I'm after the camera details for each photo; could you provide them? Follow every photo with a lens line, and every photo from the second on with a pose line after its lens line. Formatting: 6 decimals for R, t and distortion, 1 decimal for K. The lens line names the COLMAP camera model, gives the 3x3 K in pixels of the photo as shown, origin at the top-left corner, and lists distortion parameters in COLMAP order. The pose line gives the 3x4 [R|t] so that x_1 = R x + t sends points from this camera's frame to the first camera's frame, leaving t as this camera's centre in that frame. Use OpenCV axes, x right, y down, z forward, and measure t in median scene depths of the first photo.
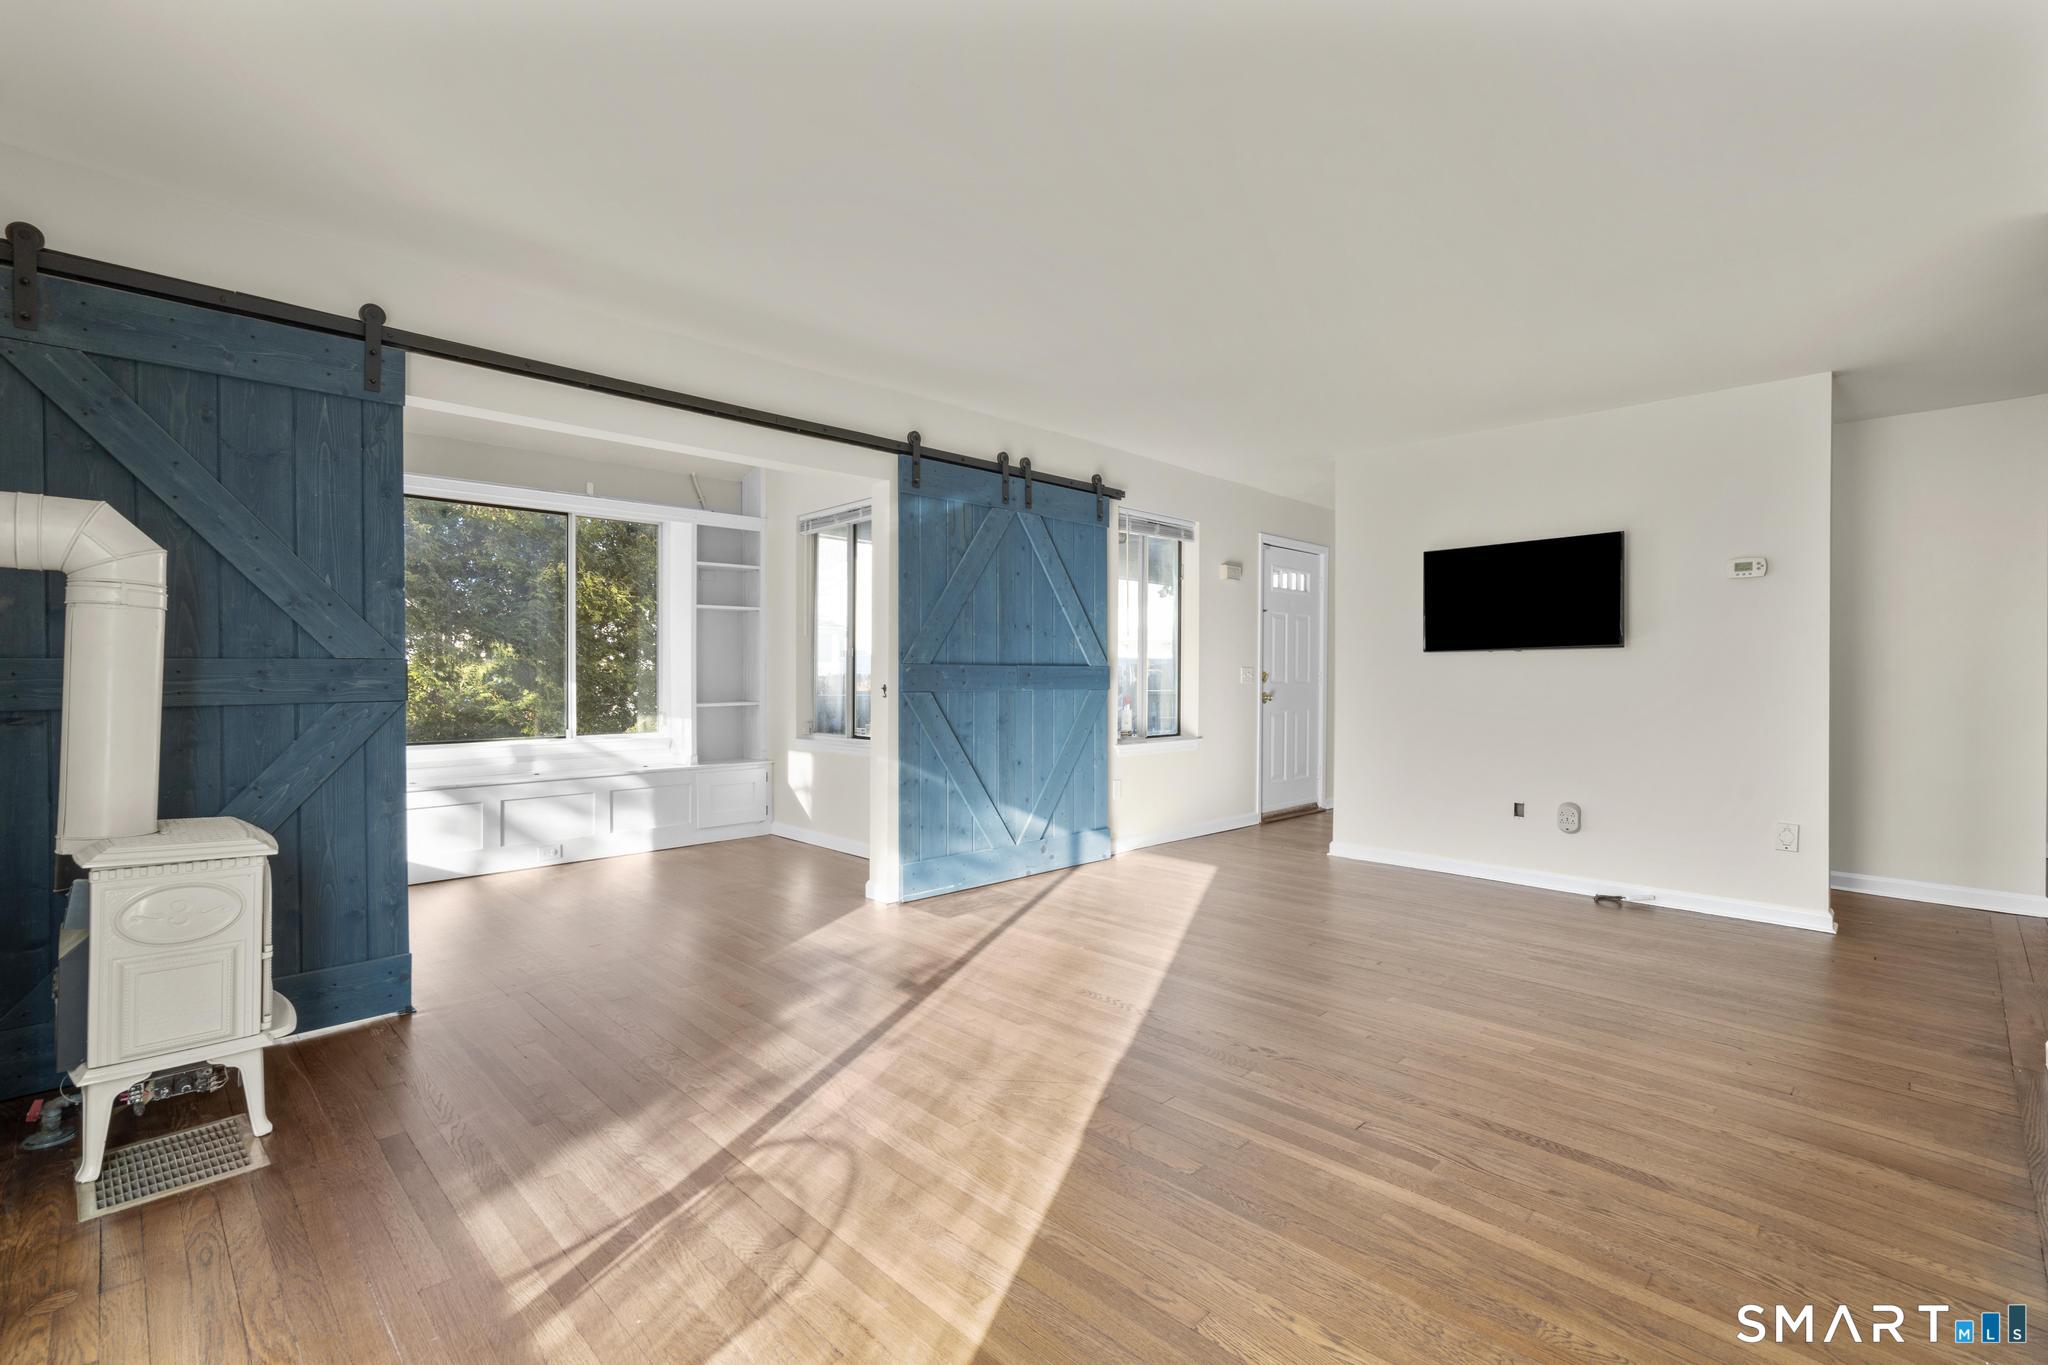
lens RADIAL K [[915.7, 0, 1035.7], [0, 915.7, 677.5], [0, 0, 1]] dist [-0.000211, -0.000636]
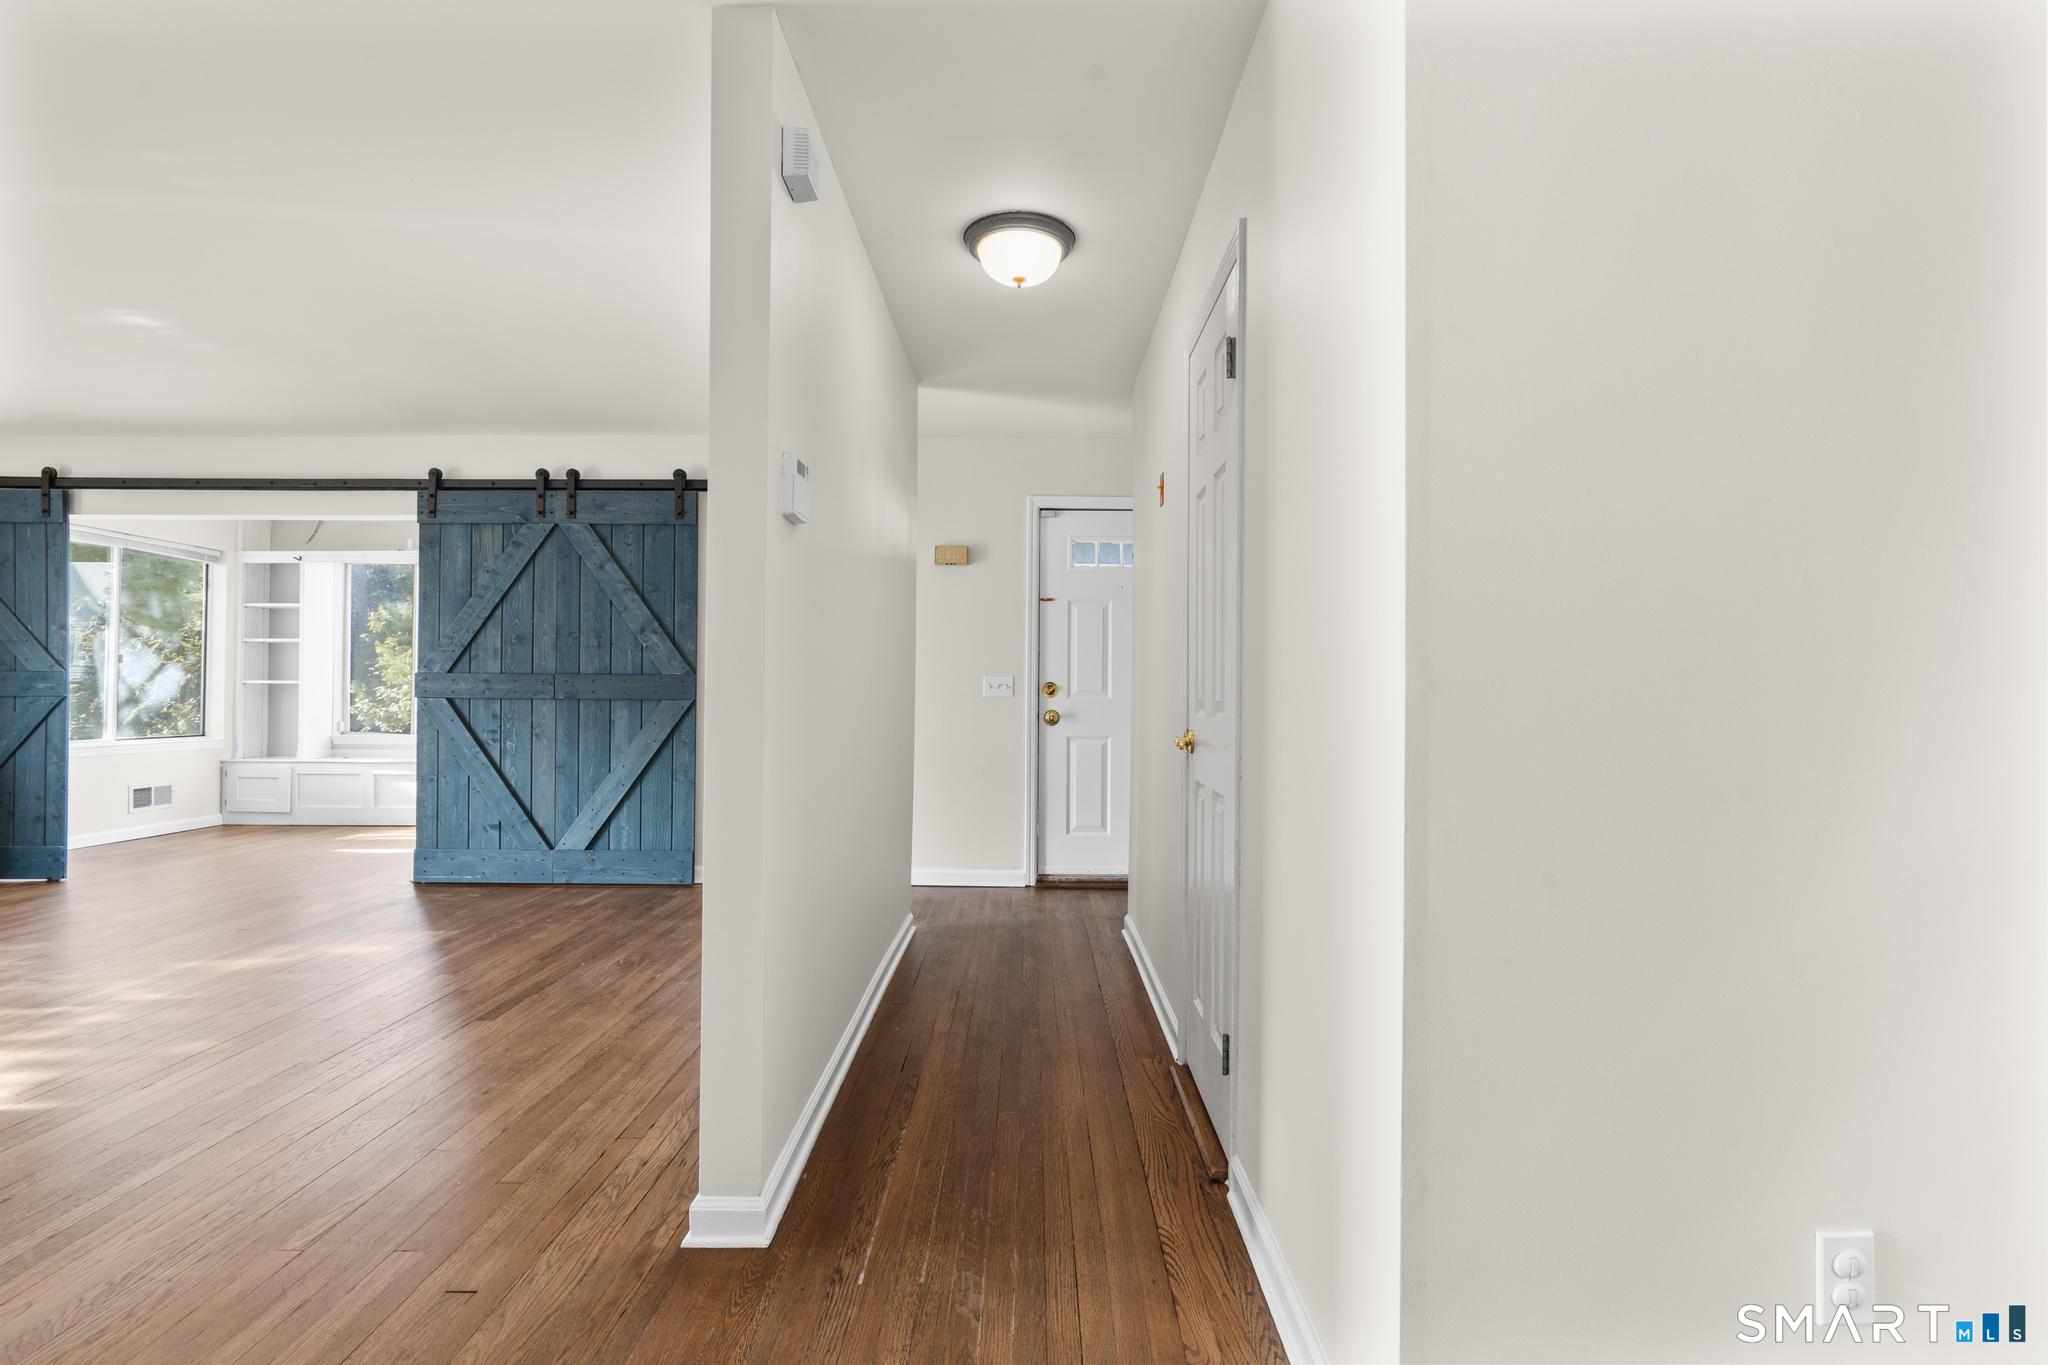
lens RADIAL K [[915.7, 0, 1035.7], [0, 915.7, 677.5], [0, 0, 1]] dist [-0.000211, -0.000636]
pose [[0.707803, -0.006785, -0.706378, 1.198609], [-0.006023, 0.999860, -0.015639, 0.004928], [0.706384, 0.015324, 0.707662, 0.725438]]
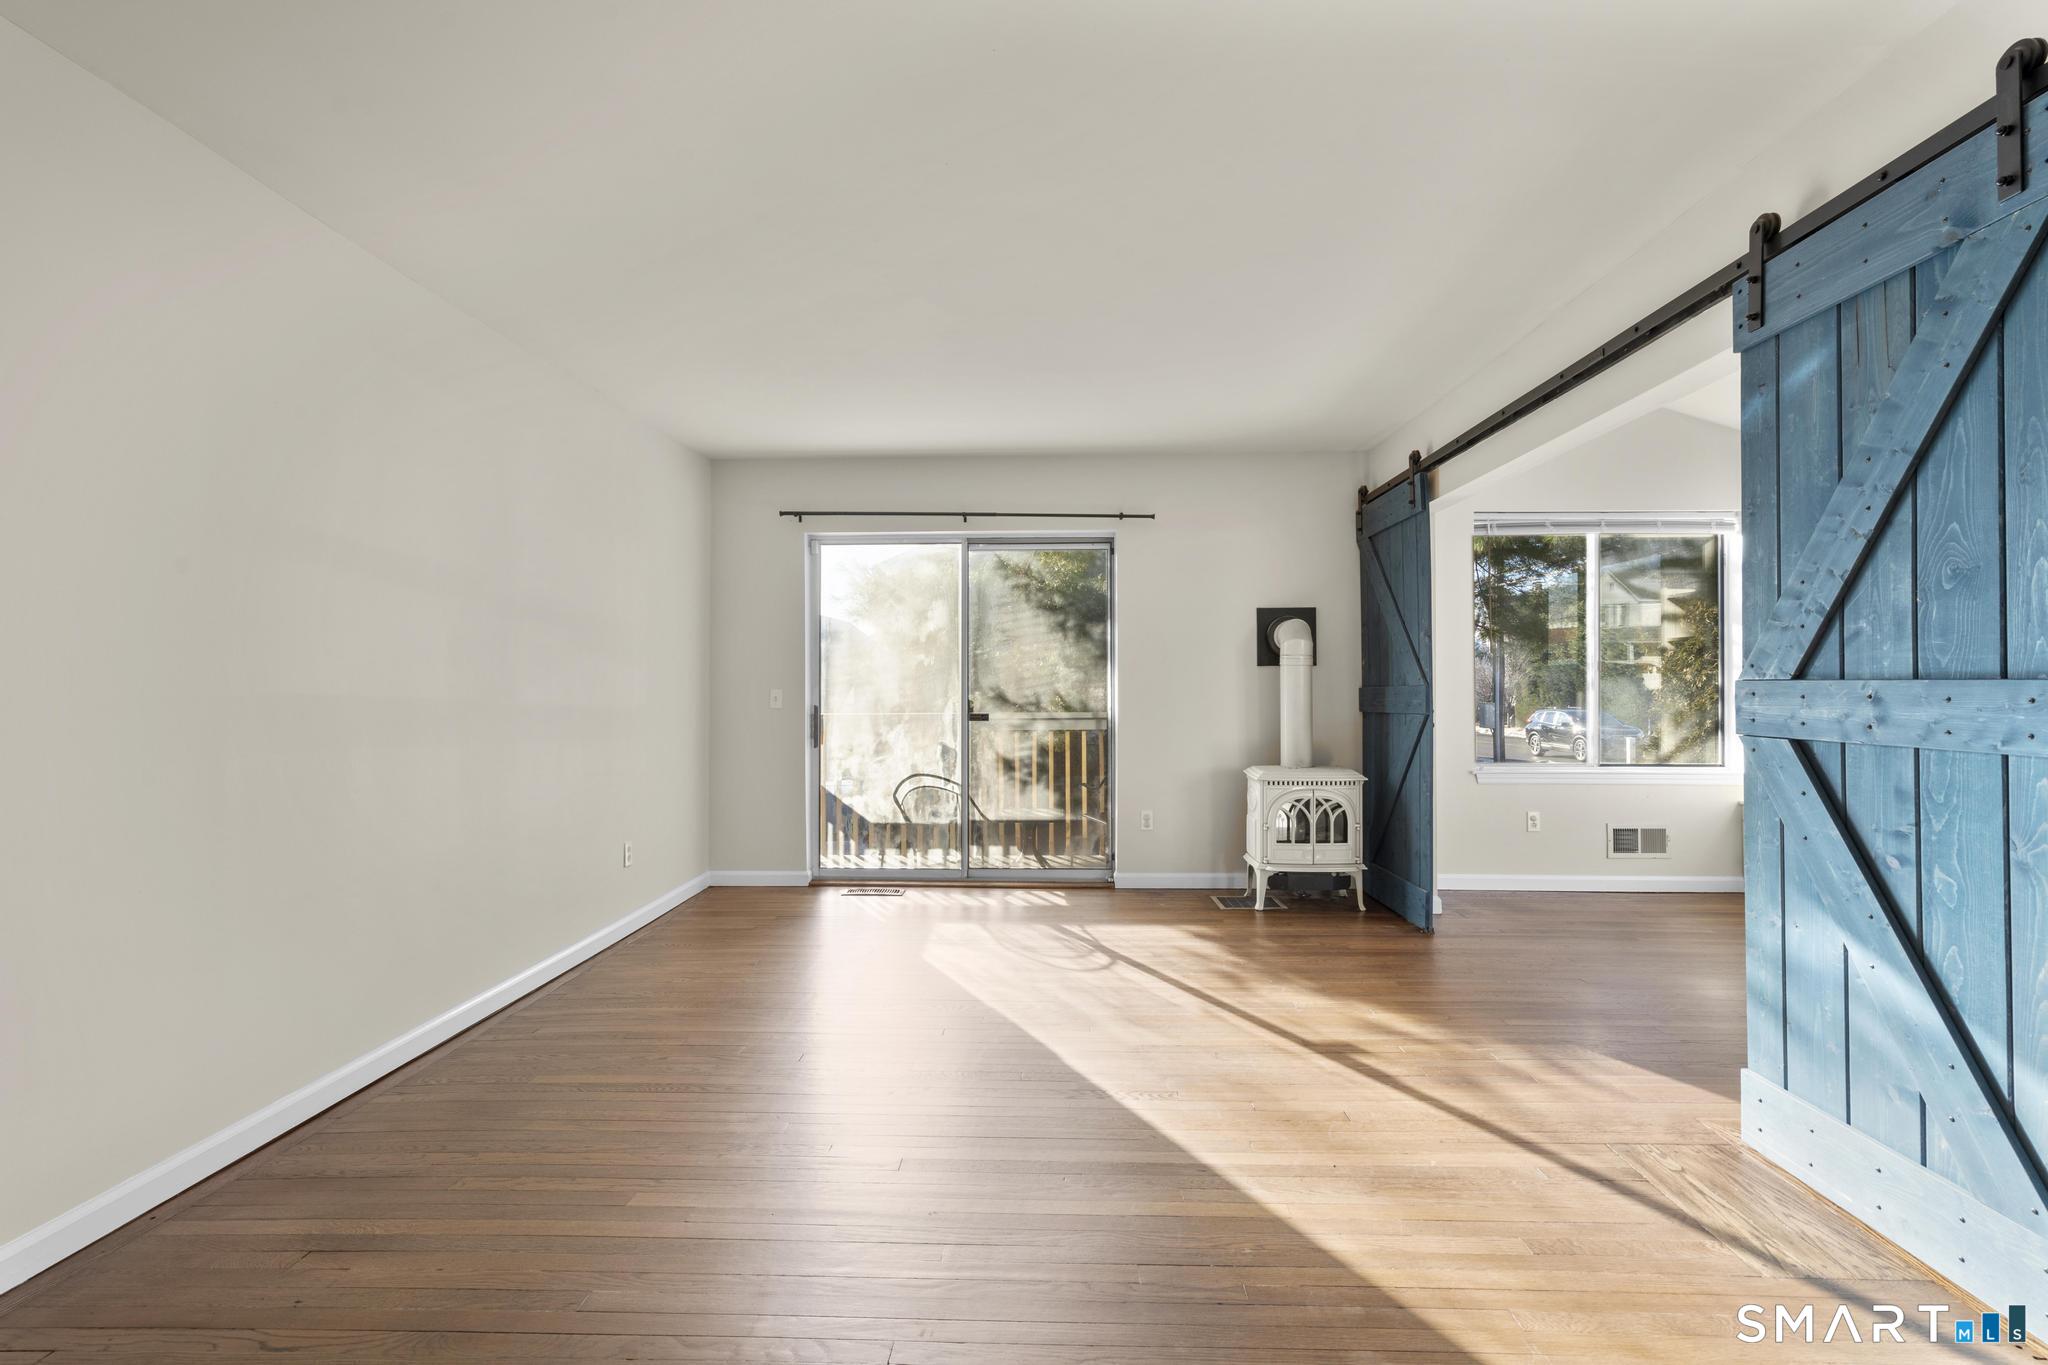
lens RADIAL K [[915.7, 0, 1035.7], [0, 915.7, 677.5], [0, 0, 1]] dist [-0.000211, -0.000636]
pose [[-0.729837, -0.009160, -0.683559, 0.498869], [-0.000170, 0.999913, -0.013217, -0.008810], [0.683621, -0.009530, -0.729775, 1.090428]]
